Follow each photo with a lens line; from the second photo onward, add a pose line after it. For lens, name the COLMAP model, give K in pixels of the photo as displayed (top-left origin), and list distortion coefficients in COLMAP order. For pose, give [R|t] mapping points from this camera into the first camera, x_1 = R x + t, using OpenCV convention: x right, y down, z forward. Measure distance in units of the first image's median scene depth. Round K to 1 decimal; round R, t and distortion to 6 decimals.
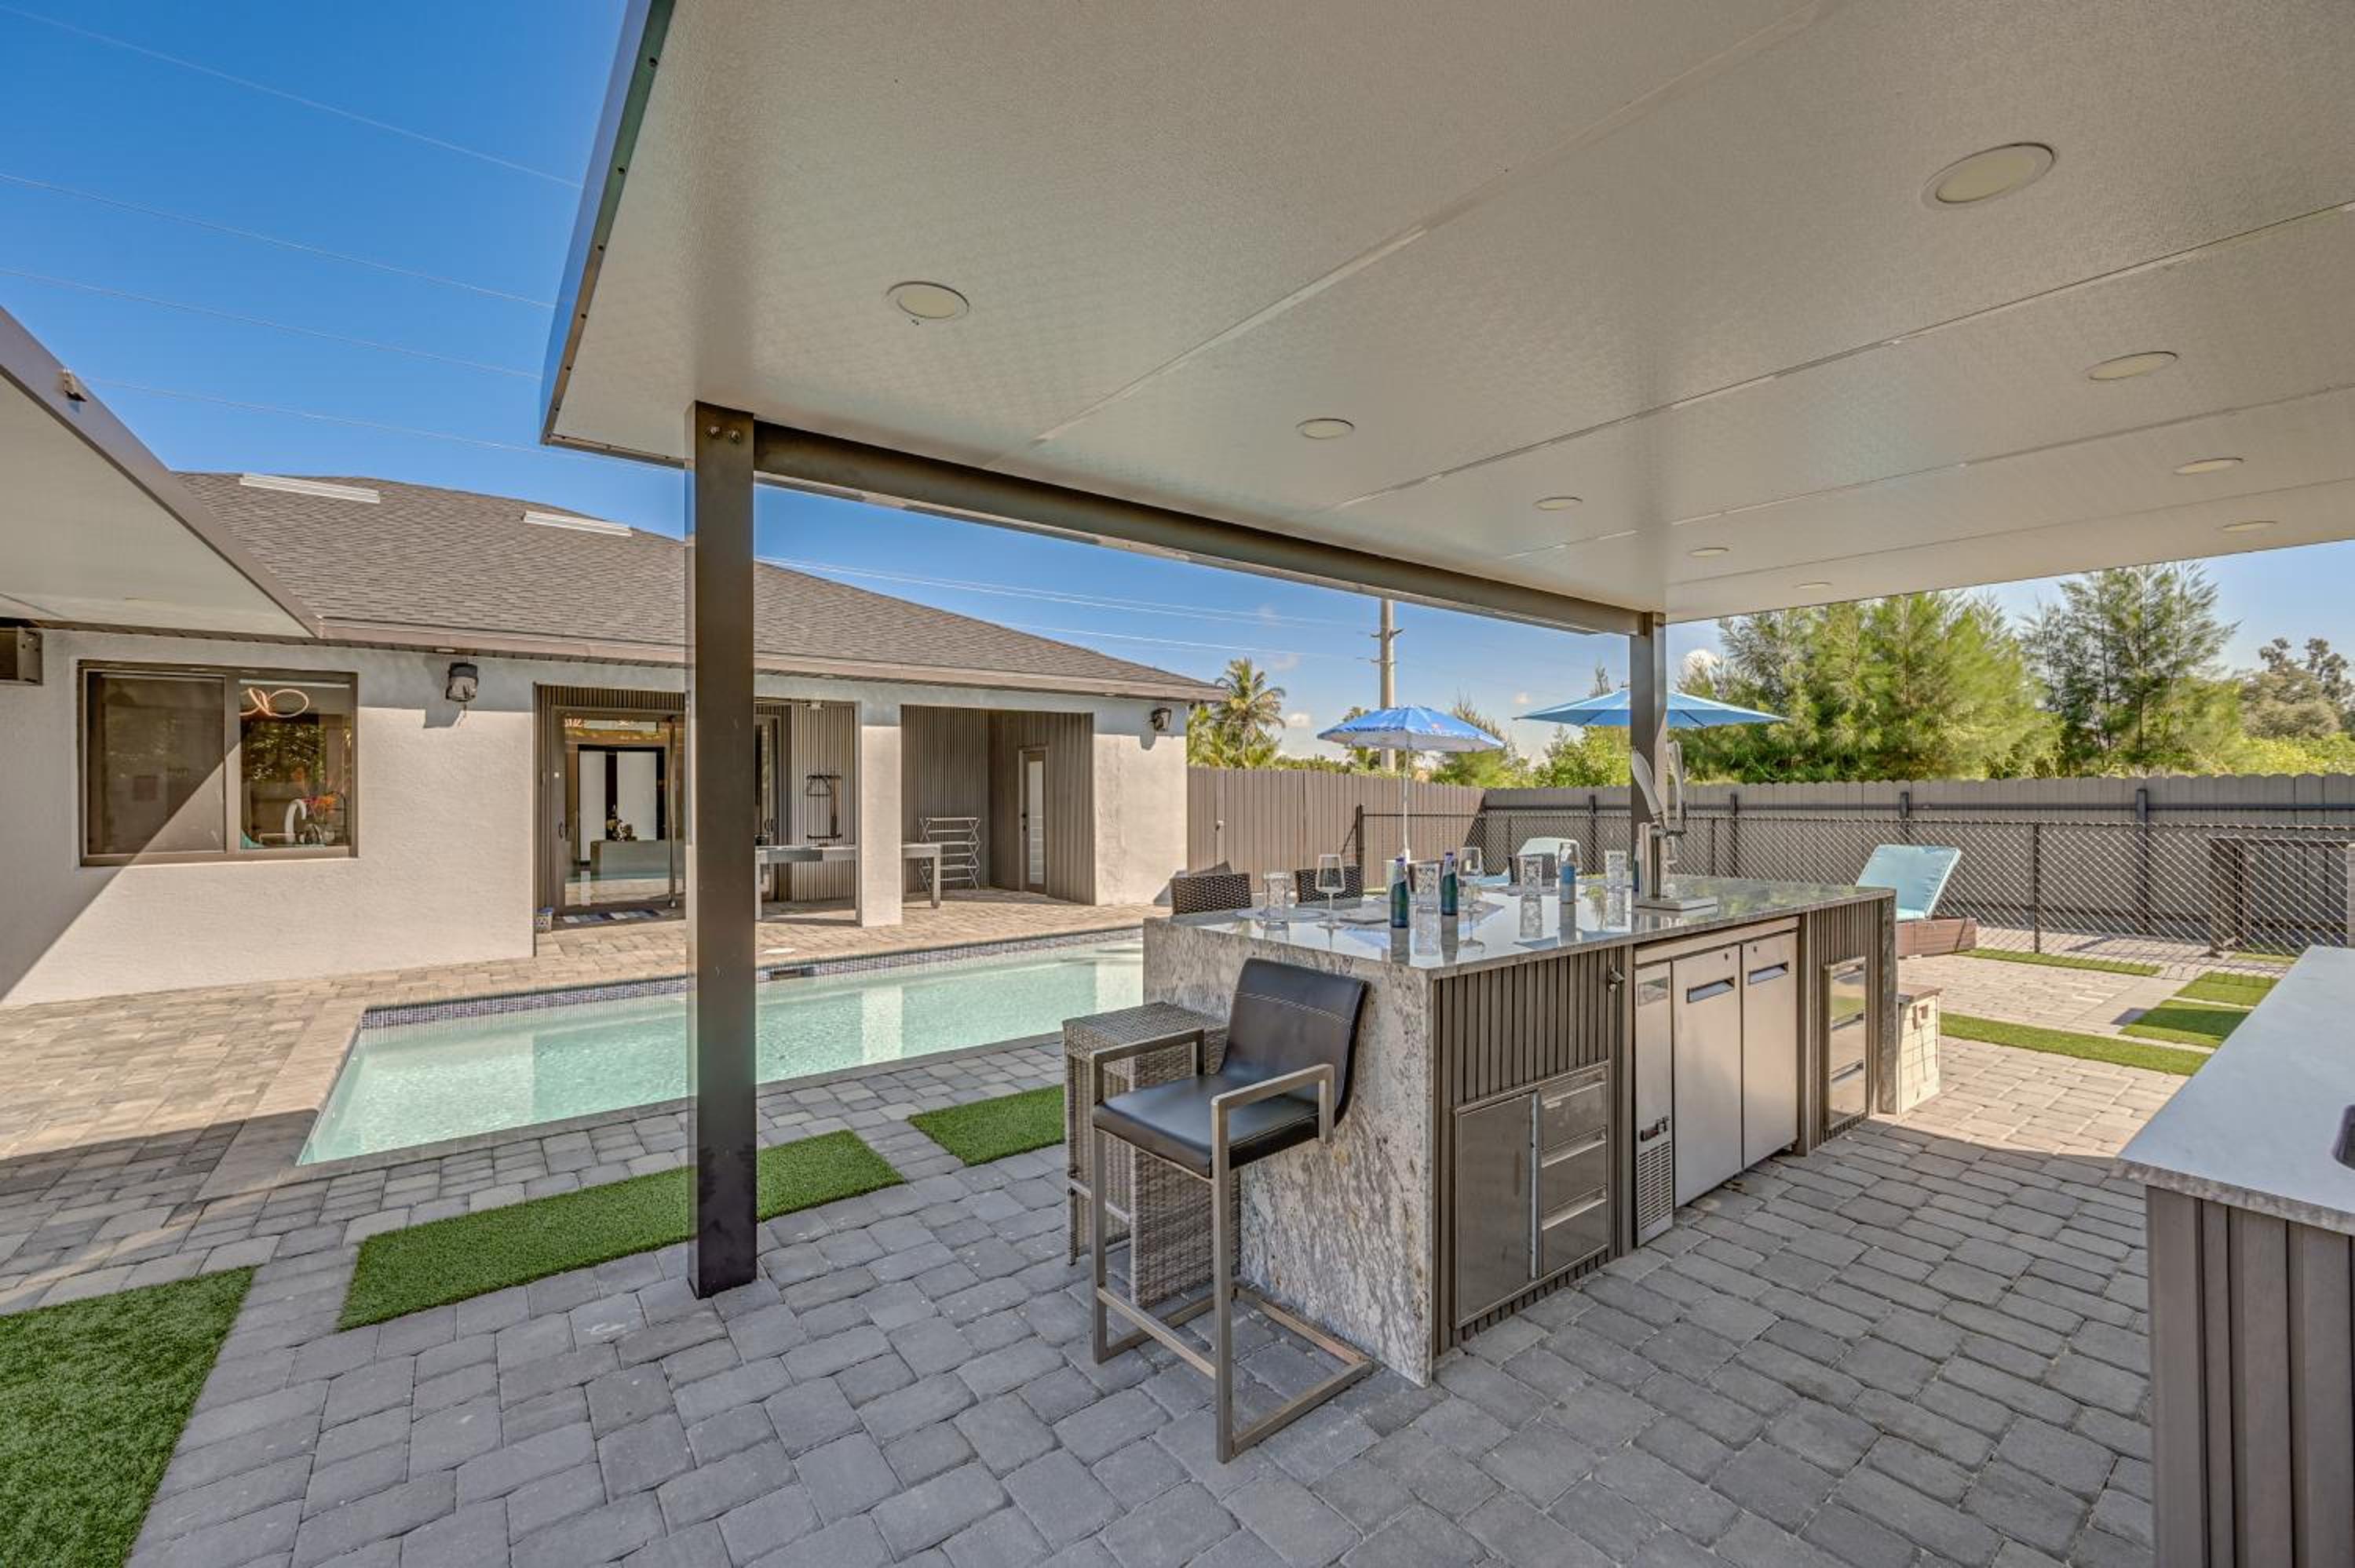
lens RADIAL K [[936.9, 0, 1172.1], [0, 936.9, 785.5], [0, 0, 1]] dist [0.002386, -0.000203]
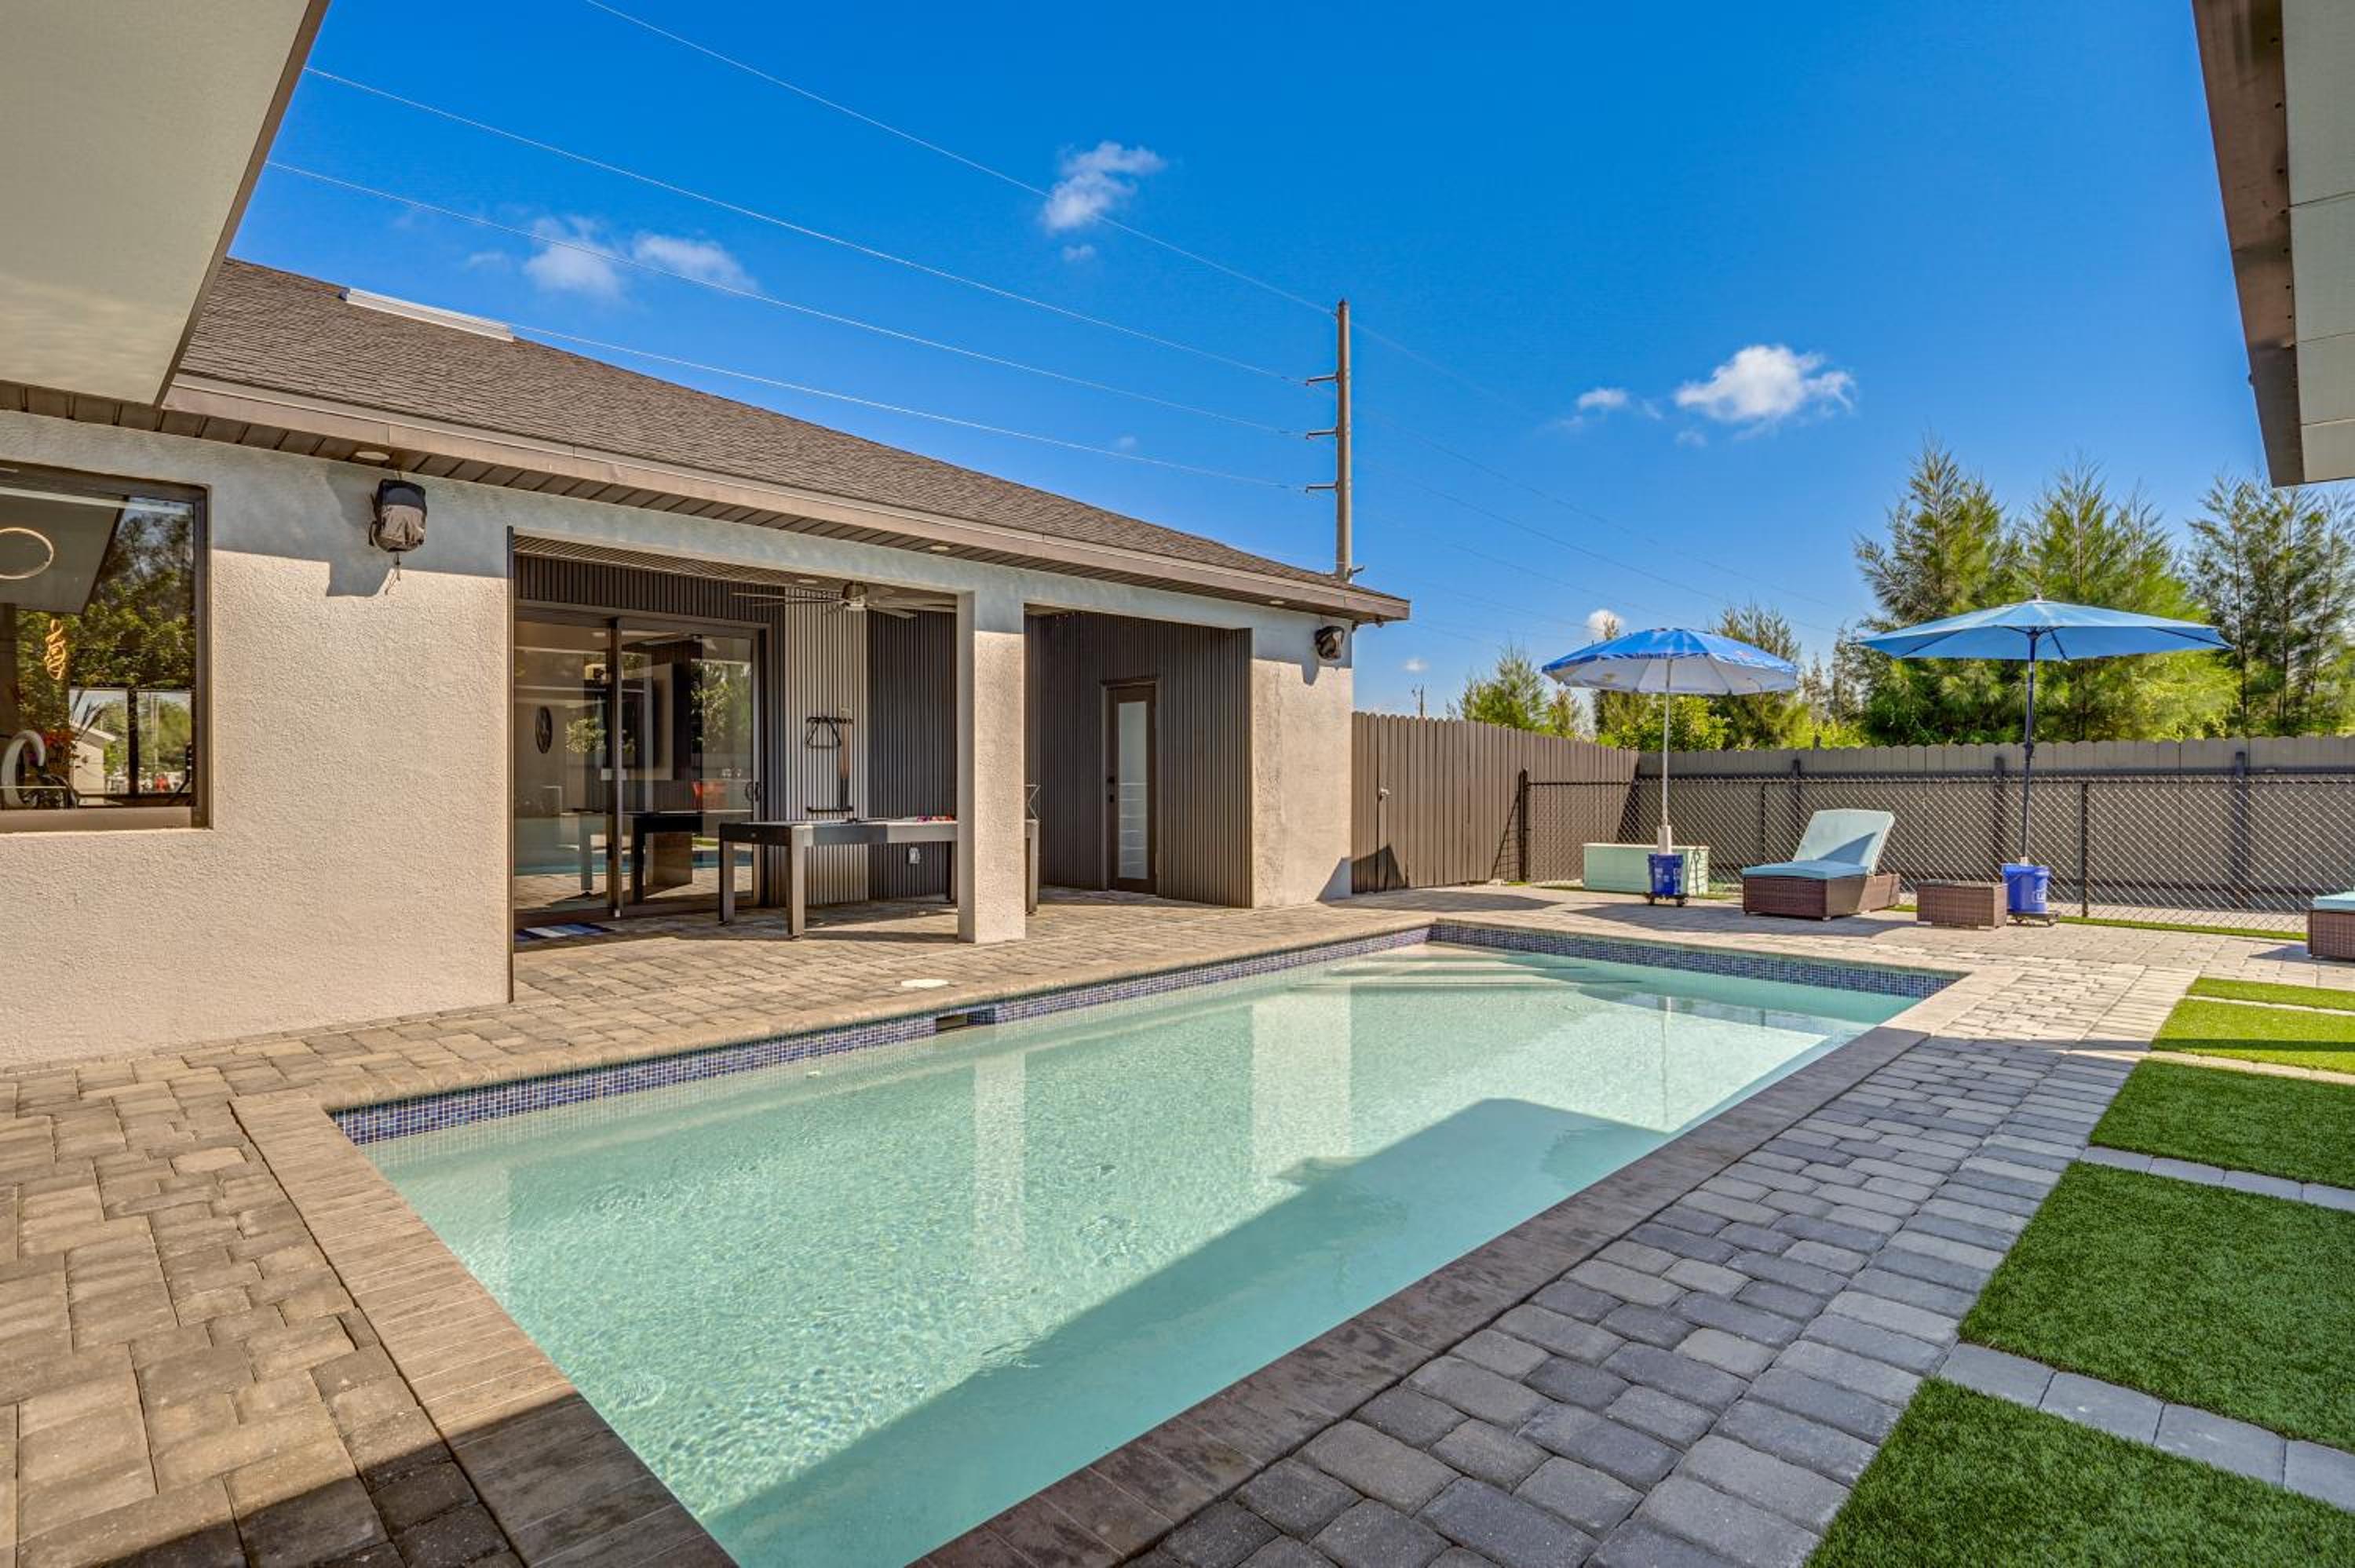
lens RADIAL K [[1151.1, 0, 1161.5], [0, 1151.1, 780.6], [0, 0, 1]] dist [0.002951, 0.000691]
pose [[0.990620, 0.002557, 0.136624, -0.264672], [-0.004190, 0.999923, 0.011668, 0.024978], [-0.136583, -0.012131, 0.990554, 0.169114]]
